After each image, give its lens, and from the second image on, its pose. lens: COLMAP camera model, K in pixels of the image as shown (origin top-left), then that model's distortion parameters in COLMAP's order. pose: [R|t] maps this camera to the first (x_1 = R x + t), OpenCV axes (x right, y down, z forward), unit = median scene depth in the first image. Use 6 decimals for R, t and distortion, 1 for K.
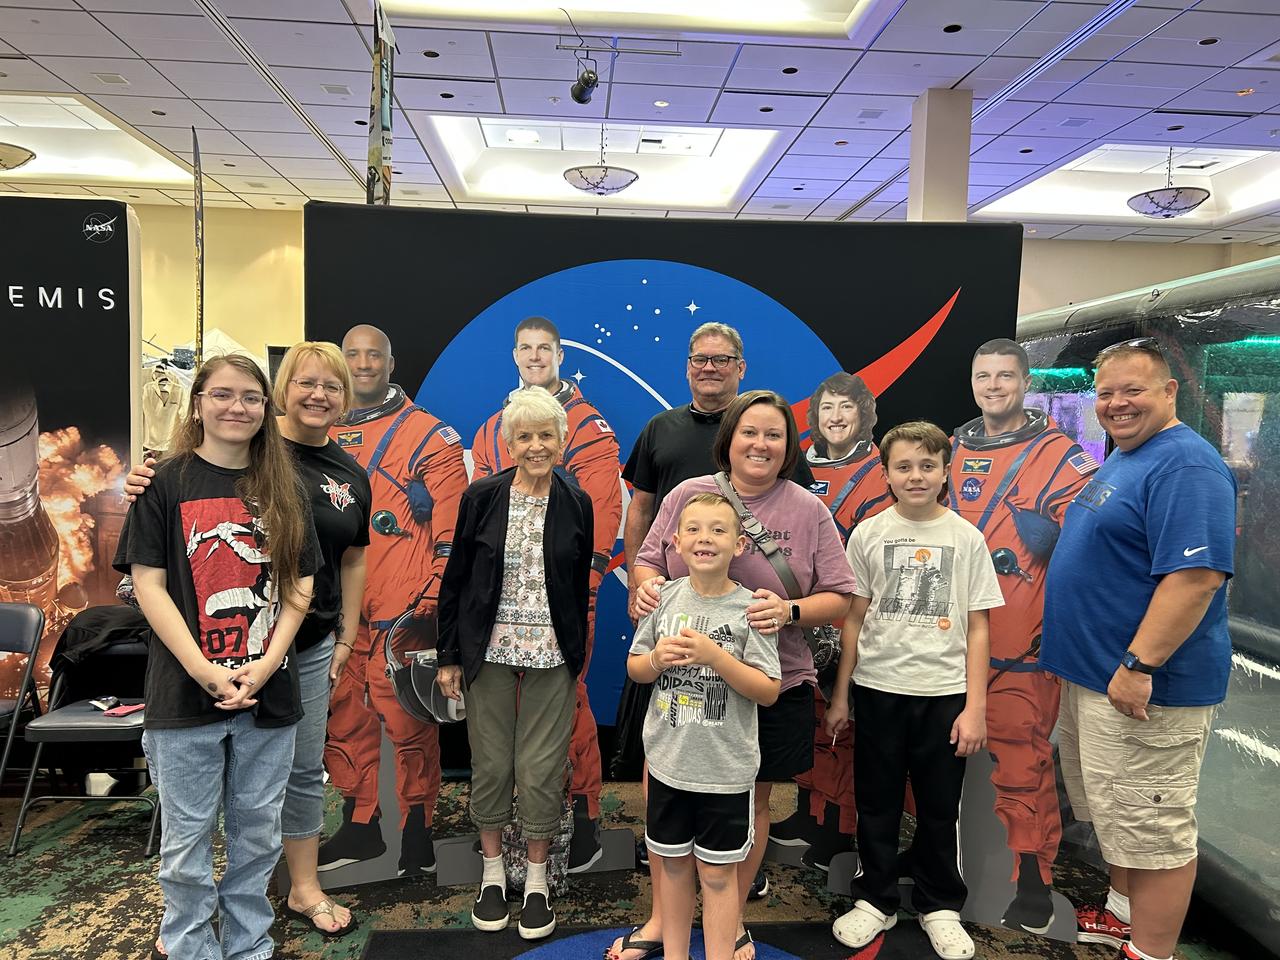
lens RADIAL K [[959.7, 0, 631.3], [0, 959.7, 488.7], [0, 0, 1]] dist [0.038504, -0.050522]
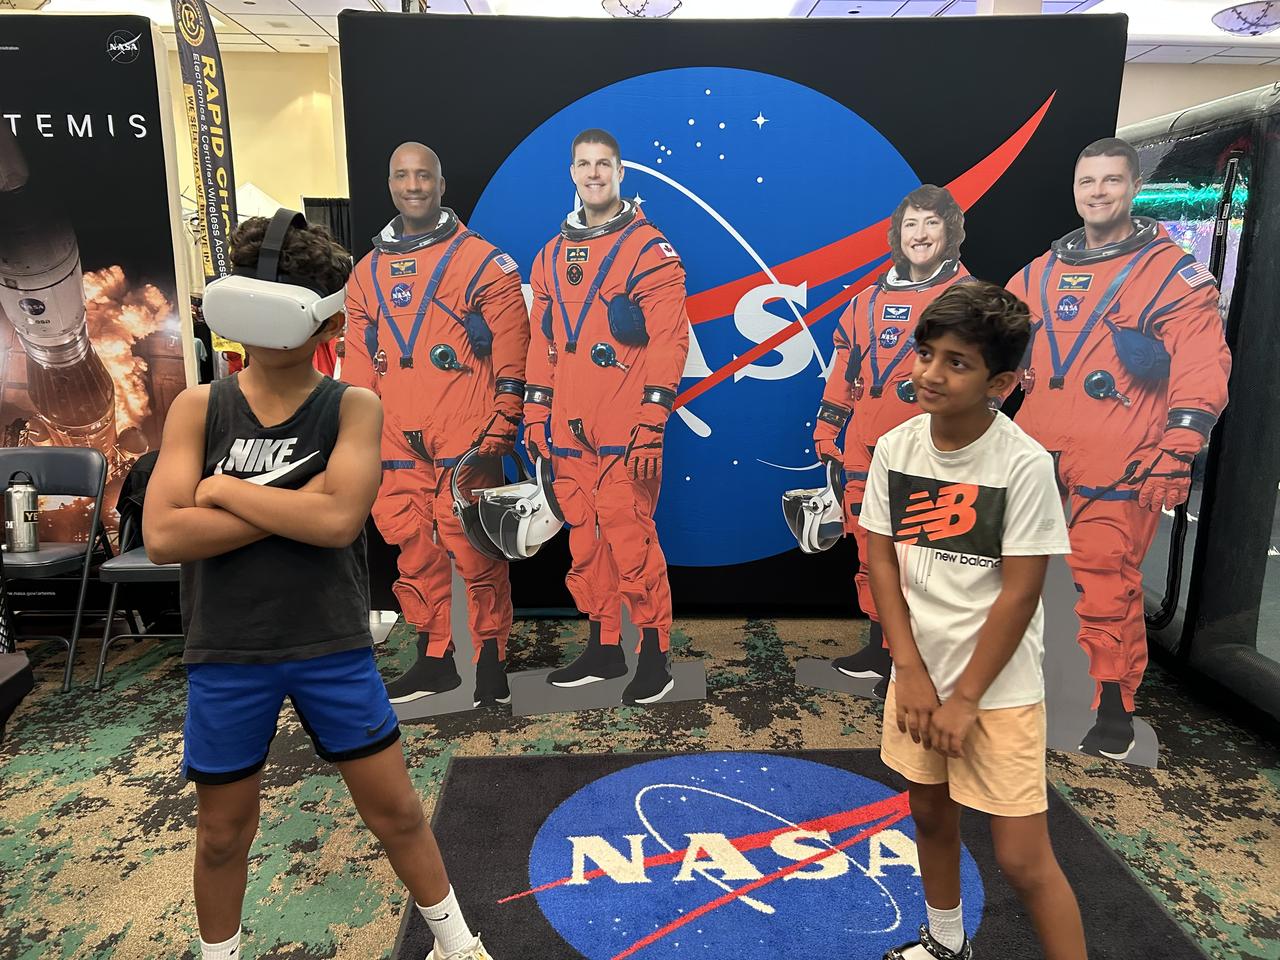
lens RADIAL K [[959.7, 0, 641.5], [0, 959.7, 488.6], [0, 0, 1]] dist [0.038504, -0.050522]
pose [[0.999291, -0.012344, -0.035566, -0.026191], [0.017393, 0.989228, 0.145348, 0.028941], [0.033389, -0.145864, 0.988741, 0.037234]]
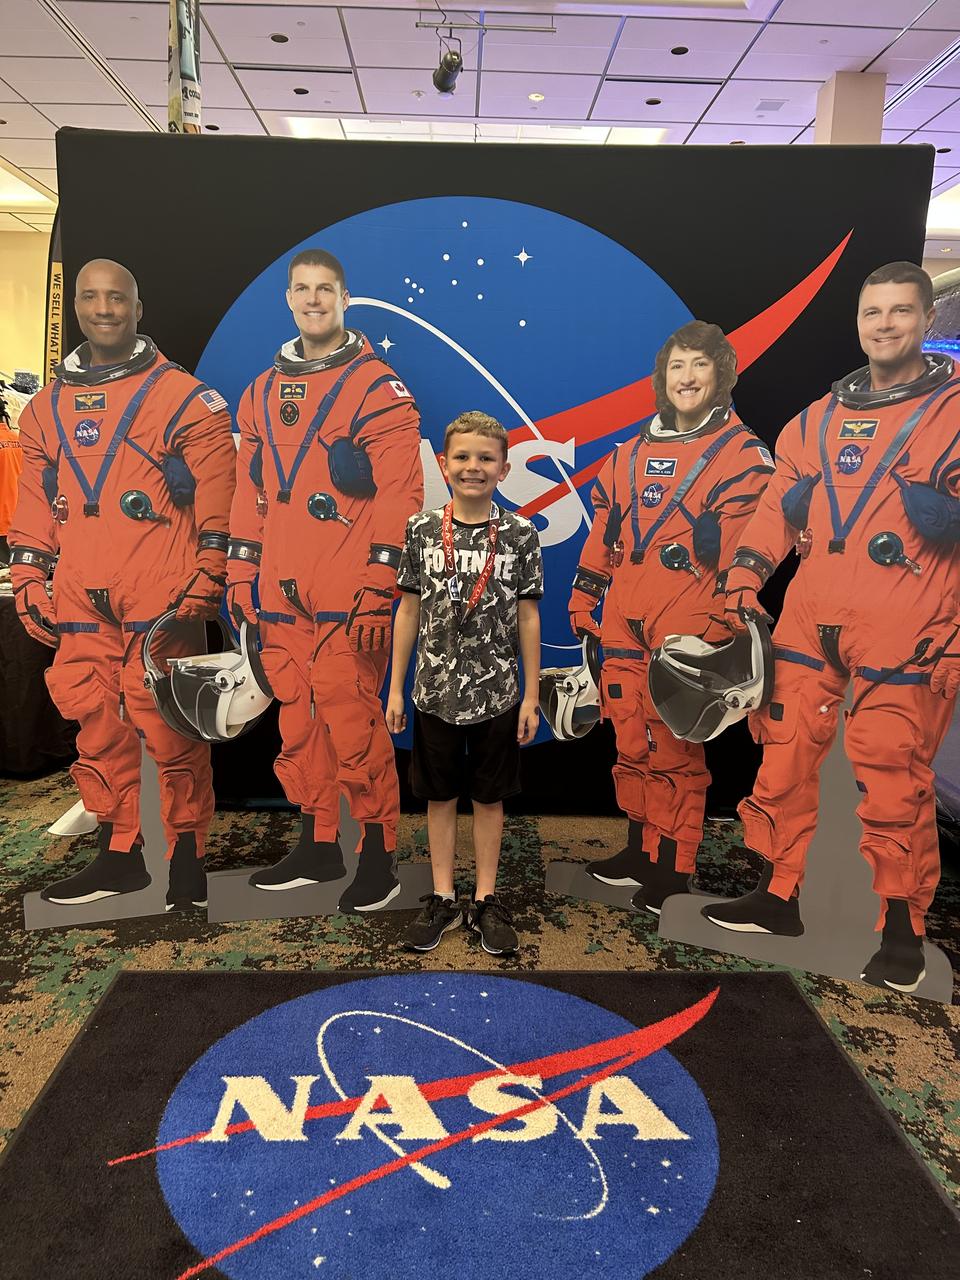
lens RADIAL K [[959.7, 0, 474.8], [0, 959.7, 650.5], [0, 0, 1]] dist [0.038504, -0.050522]
pose [[0.998996, 0.007165, -0.044225, 0.074661], [-0.002113, 0.993565, 0.113246, 0.064602], [0.044752, -0.113039, 0.992582, 0.165272]]
